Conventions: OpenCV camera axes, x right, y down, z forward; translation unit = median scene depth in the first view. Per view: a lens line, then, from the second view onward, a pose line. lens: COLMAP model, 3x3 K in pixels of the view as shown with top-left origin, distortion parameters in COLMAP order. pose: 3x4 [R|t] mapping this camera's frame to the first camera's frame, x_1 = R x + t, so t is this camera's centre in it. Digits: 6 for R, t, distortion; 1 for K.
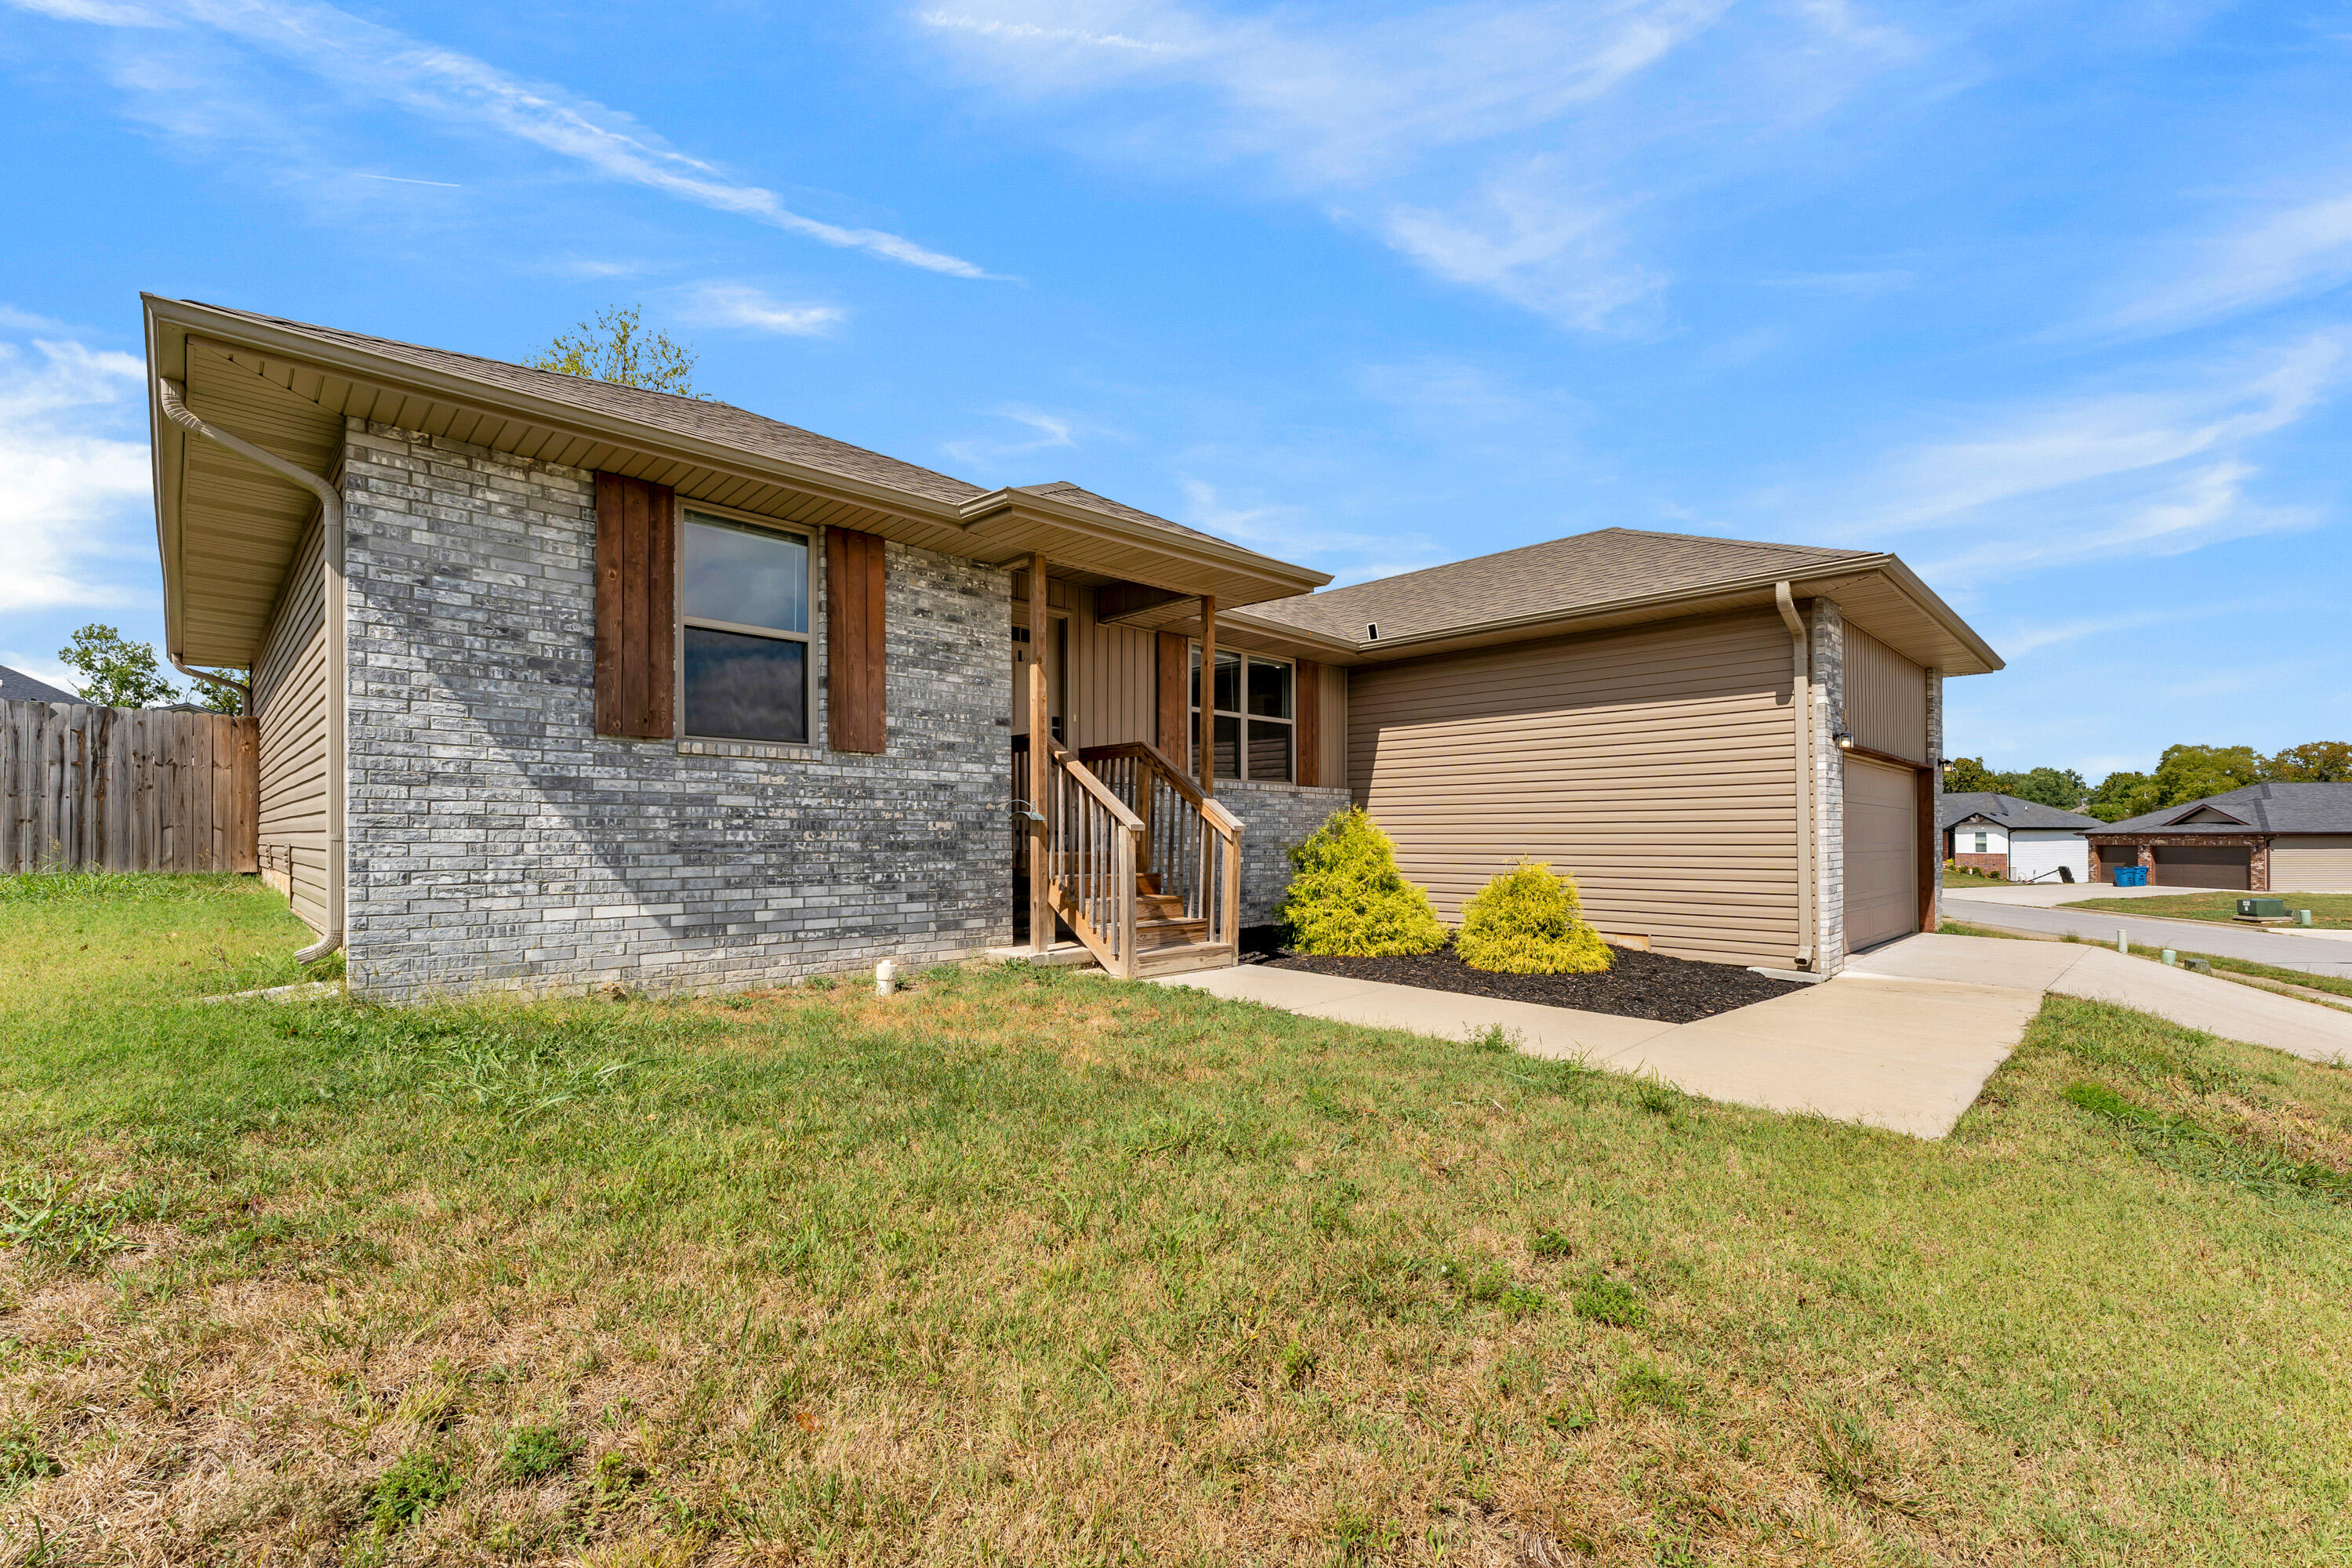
lens RADIAL K [[1009.4, 0, 1207.5], [0, 1009.4, 827.0], [0, 0, 1]] dist [-0.000534, -0.000384]
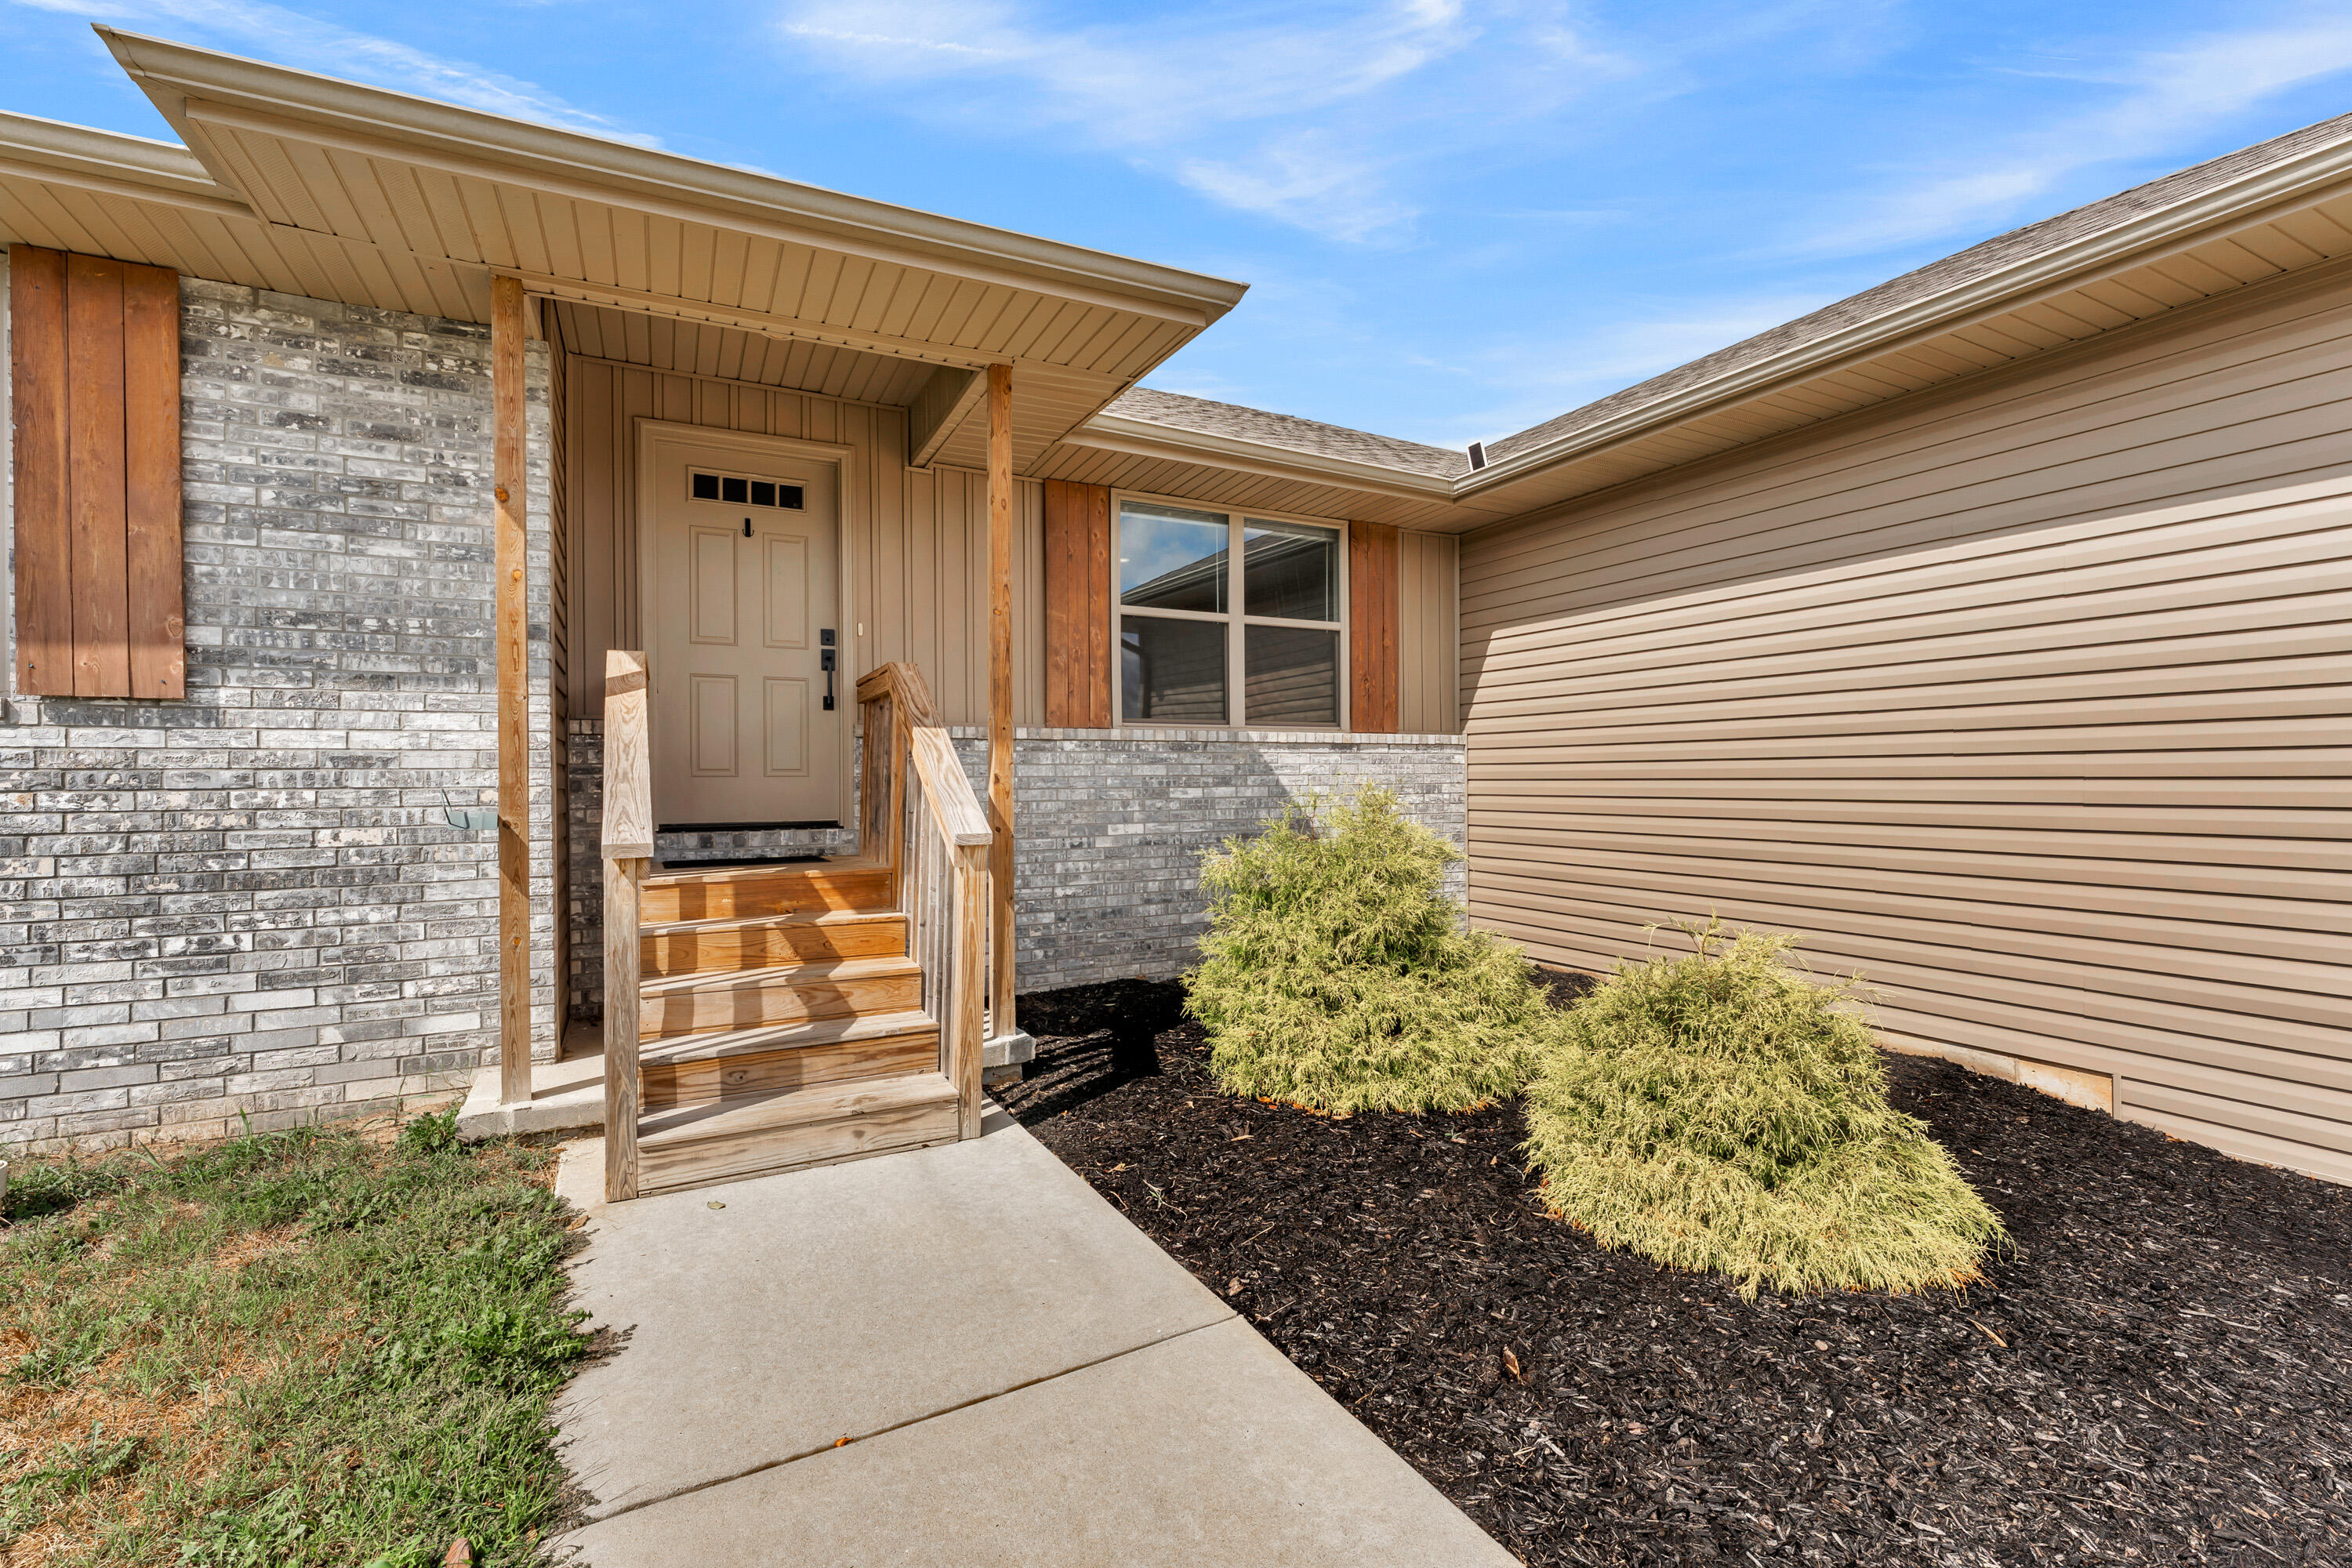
lens RADIAL K [[942.0, 0, 1158.0], [0, 942.0, 777.1], [0, 0, 1]] dist [-0.001280, -0.000086]
pose [[0.935591, -0.005129, -0.353049, 0.289918], [0.008749, 0.999924, 0.008658, -0.032686], [0.352978, -0.011189, 0.935565, 0.705643]]
